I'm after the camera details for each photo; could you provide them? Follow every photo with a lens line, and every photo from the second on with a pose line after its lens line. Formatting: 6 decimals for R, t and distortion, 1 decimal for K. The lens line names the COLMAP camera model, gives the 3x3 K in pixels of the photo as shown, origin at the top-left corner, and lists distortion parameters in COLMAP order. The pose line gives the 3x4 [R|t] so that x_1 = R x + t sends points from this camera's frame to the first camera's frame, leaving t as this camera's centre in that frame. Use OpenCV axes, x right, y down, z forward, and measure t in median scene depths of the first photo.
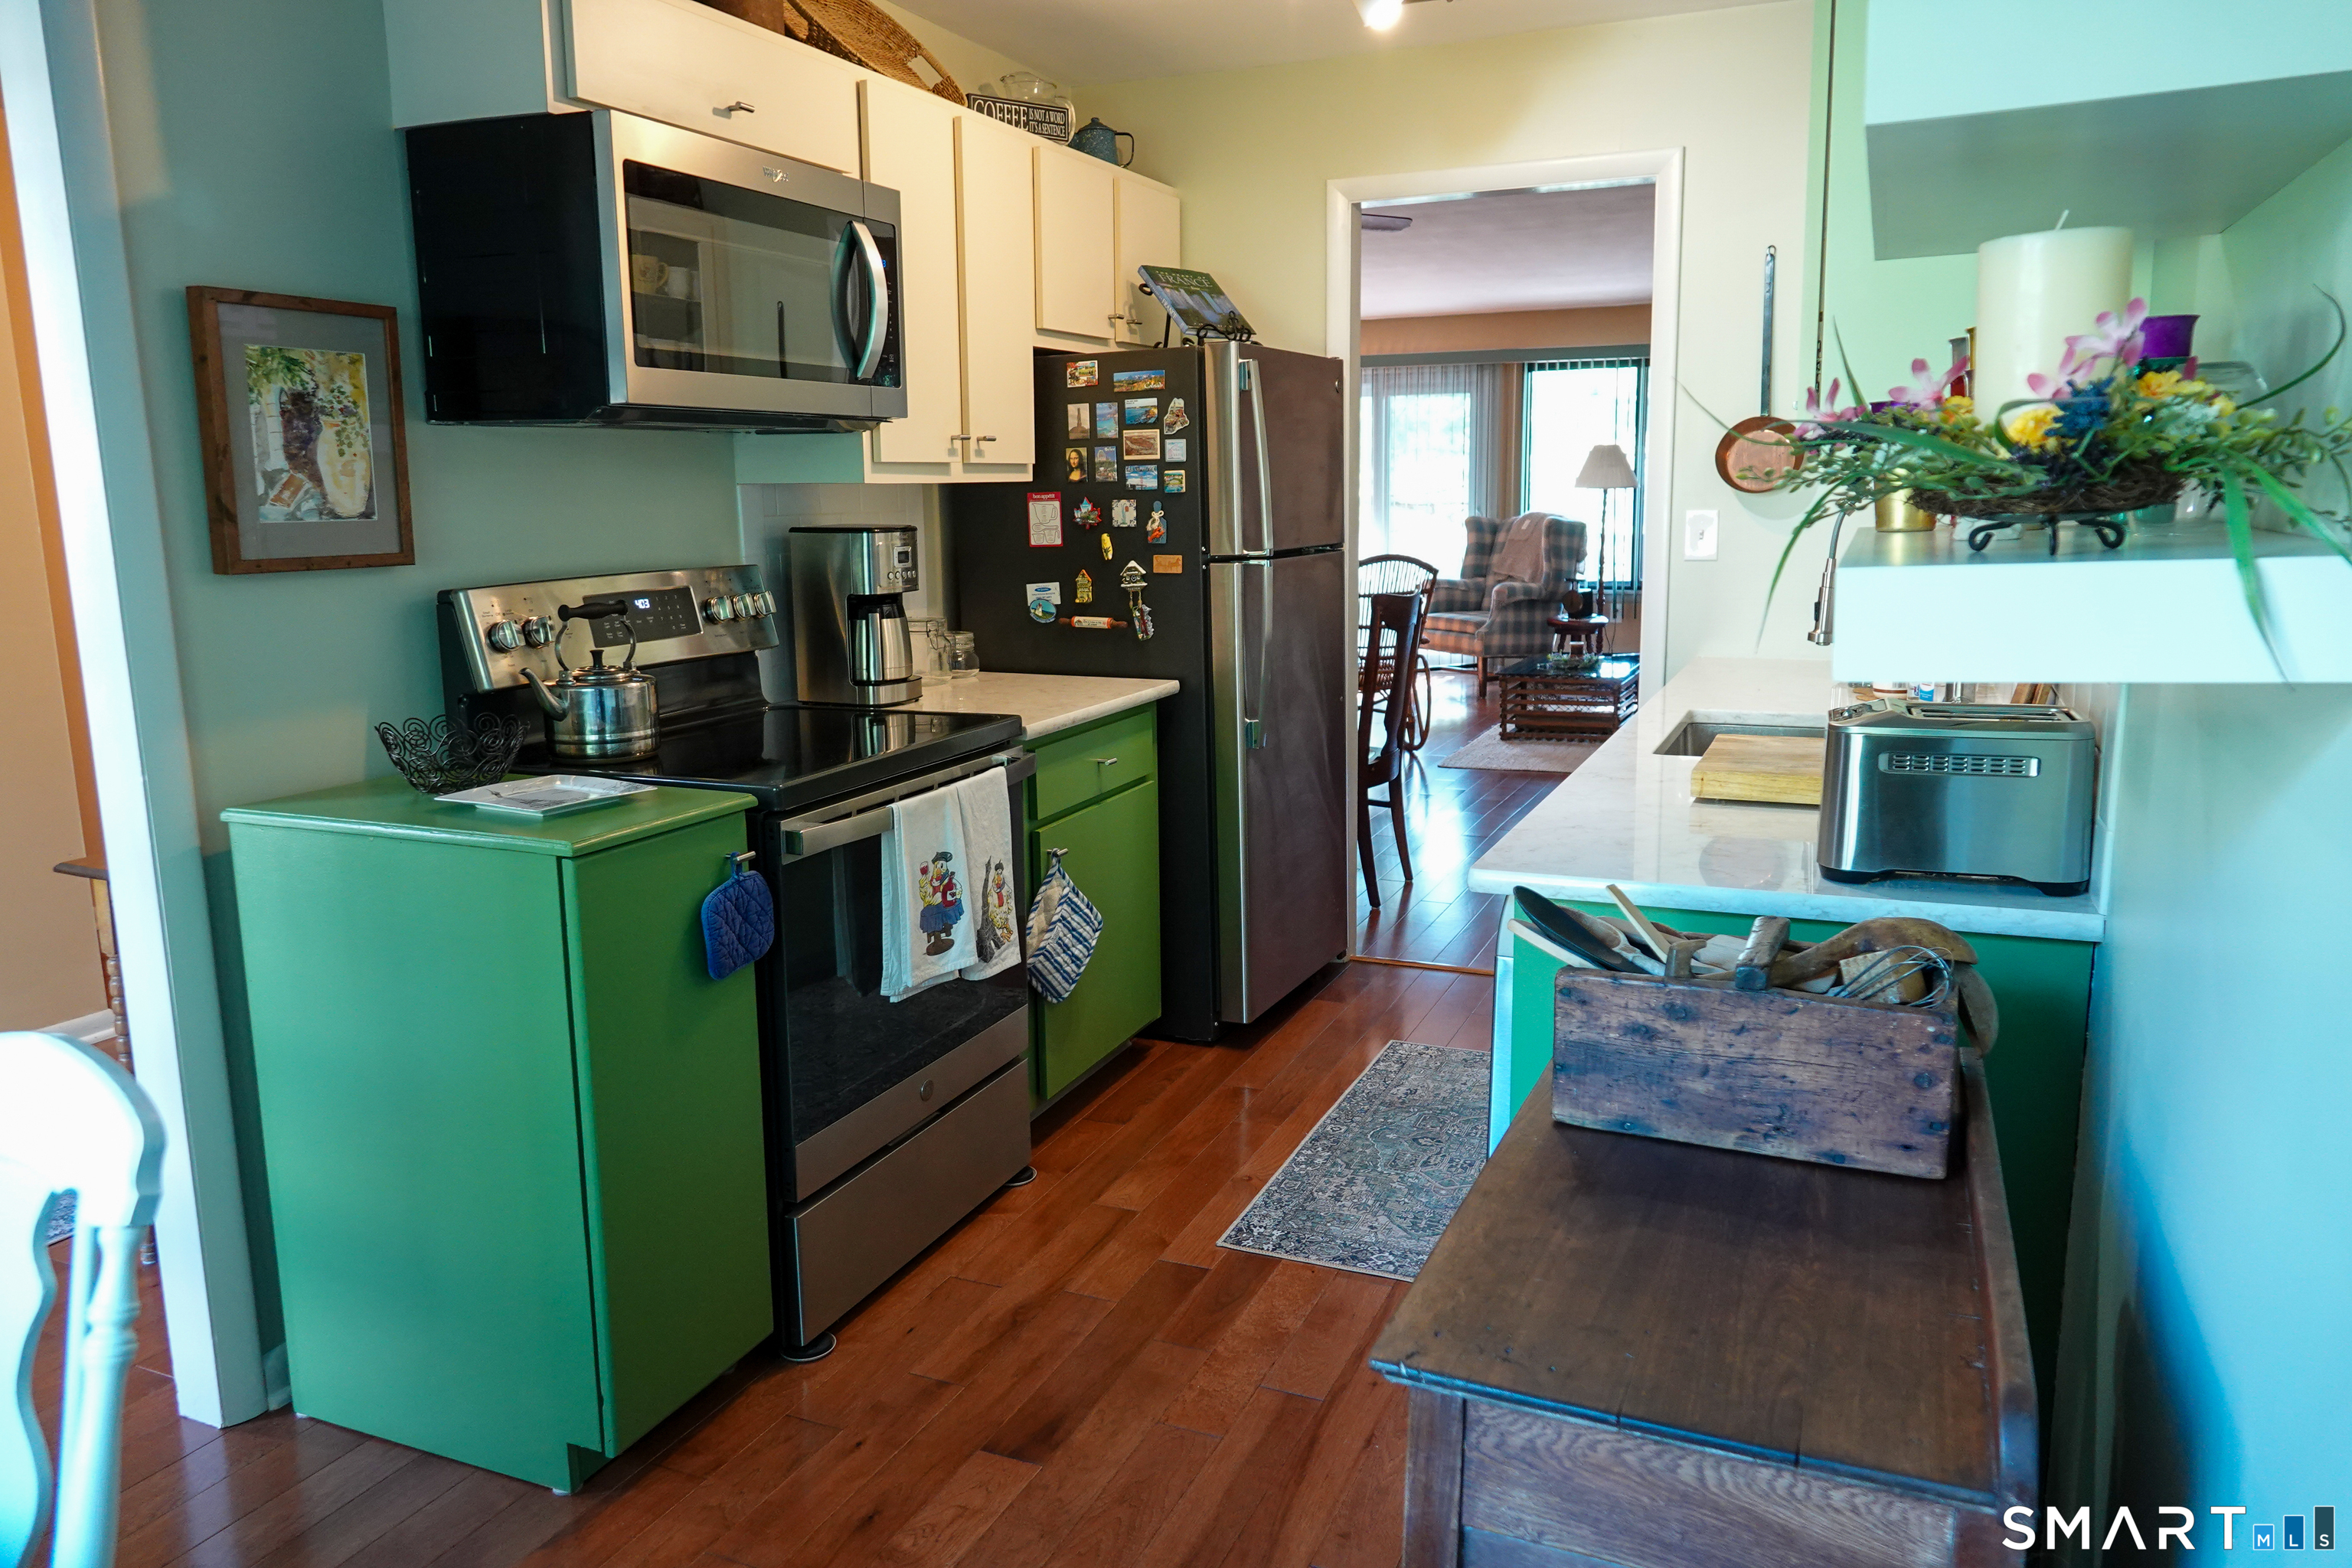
lens RADIAL K [[1687.3, 0, 1176.0], [0, 1687.3, 784.0], [0, 0, 1]] dist [-0.001957, -0.005495]
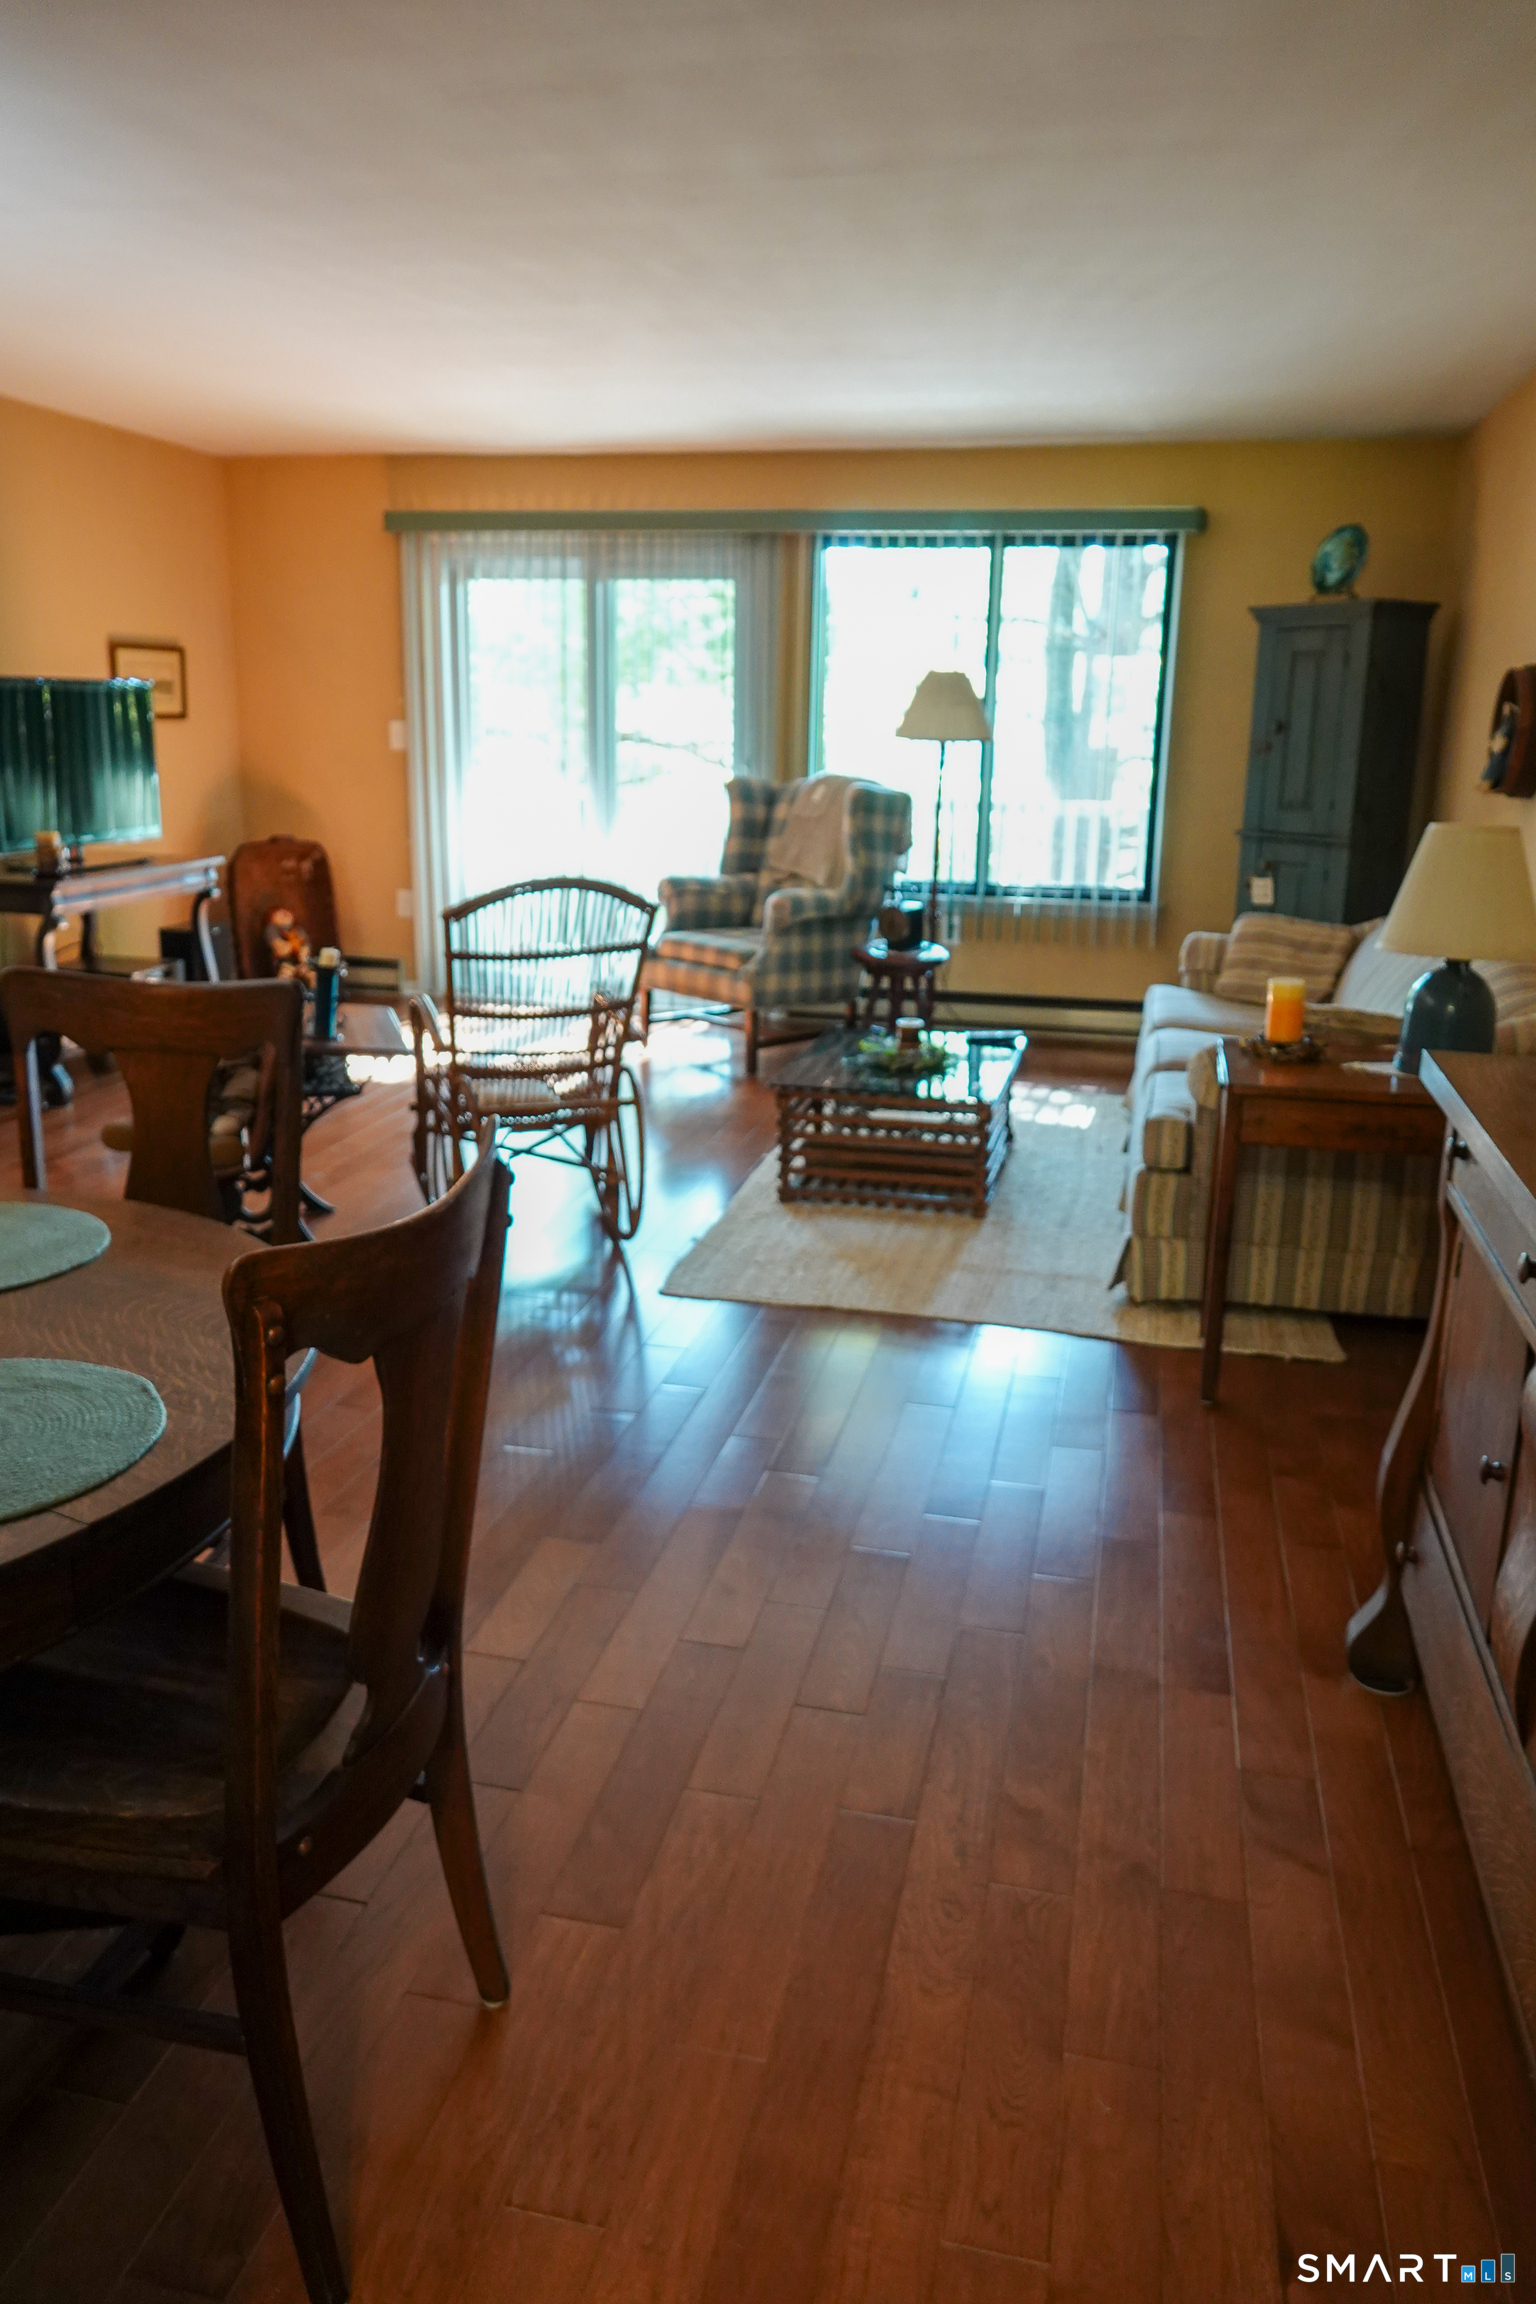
lens RADIAL K [[1652.9, 0, 768.0], [0, 1652.9, 1152.0], [0, 0, 1]] dist [-0.001957, -0.005495]
pose [[0.983685, -0.015778, 0.179204, 0.076028], [-0.000285, 0.996008, 0.089259, -0.076142], [-0.179897, -0.087854, 0.979754, 0.388347]]
